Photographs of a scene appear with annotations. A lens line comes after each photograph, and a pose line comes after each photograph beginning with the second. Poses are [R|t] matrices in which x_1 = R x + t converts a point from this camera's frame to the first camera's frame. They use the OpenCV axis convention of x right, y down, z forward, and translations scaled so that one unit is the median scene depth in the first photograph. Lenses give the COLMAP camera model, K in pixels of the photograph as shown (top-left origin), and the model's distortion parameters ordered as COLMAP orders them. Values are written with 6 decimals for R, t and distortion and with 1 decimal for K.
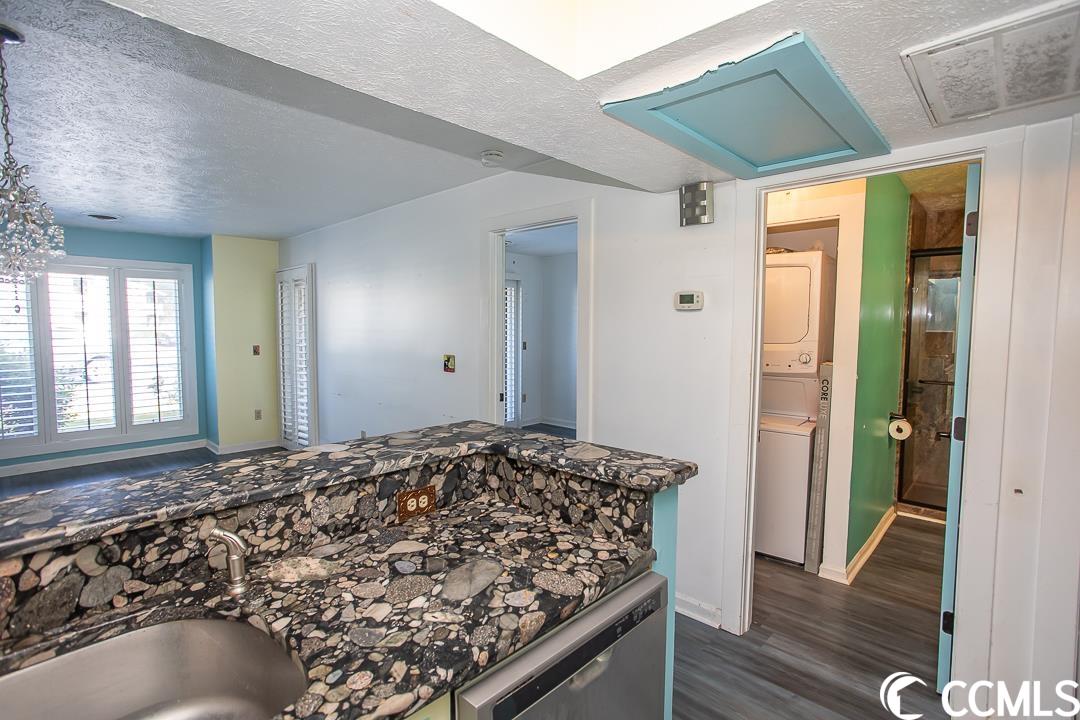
lens RADIAL K [[525.9, 0, 532.1], [0, 525.9, 357.5], [0, 0, 1]] dist [-0.041155, 0.024776]
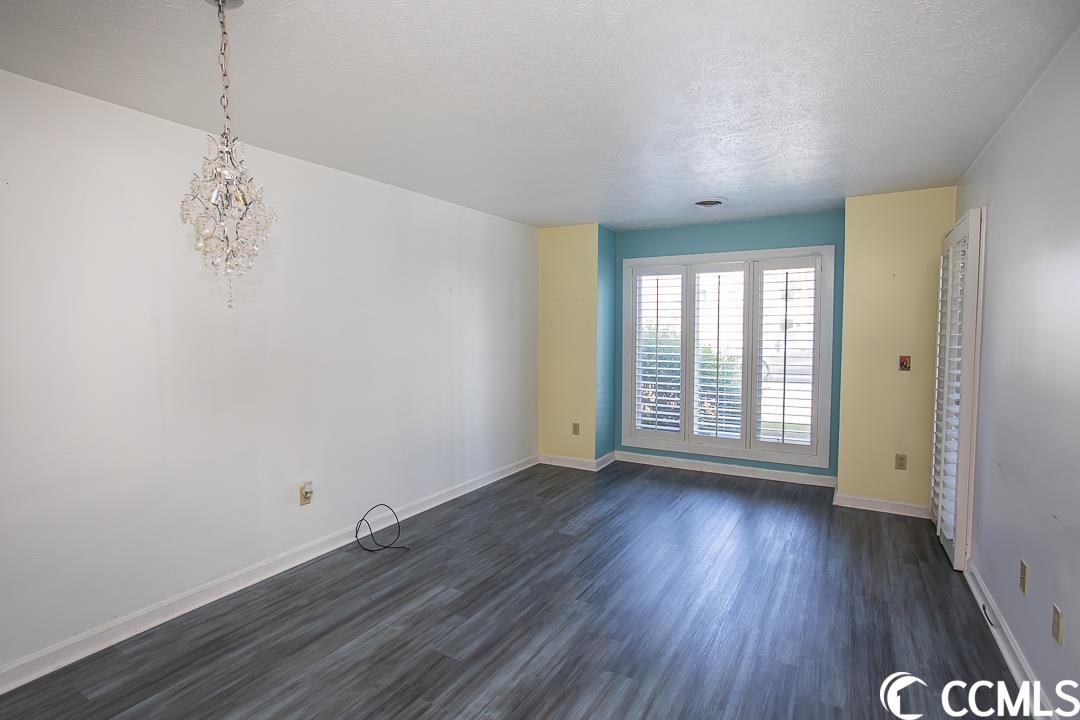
lens RADIAL K [[536.6, 0, 533.6], [0, 536.6, 359.7], [0, 0, 1]] dist [-0.044900, 0.021507]
pose [[0.220001, 0.054529, -0.973975, 0.023936], [-0.057141, 0.997442, 0.042936, -0.080290], [0.973825, 0.046208, 0.222554, 1.627228]]
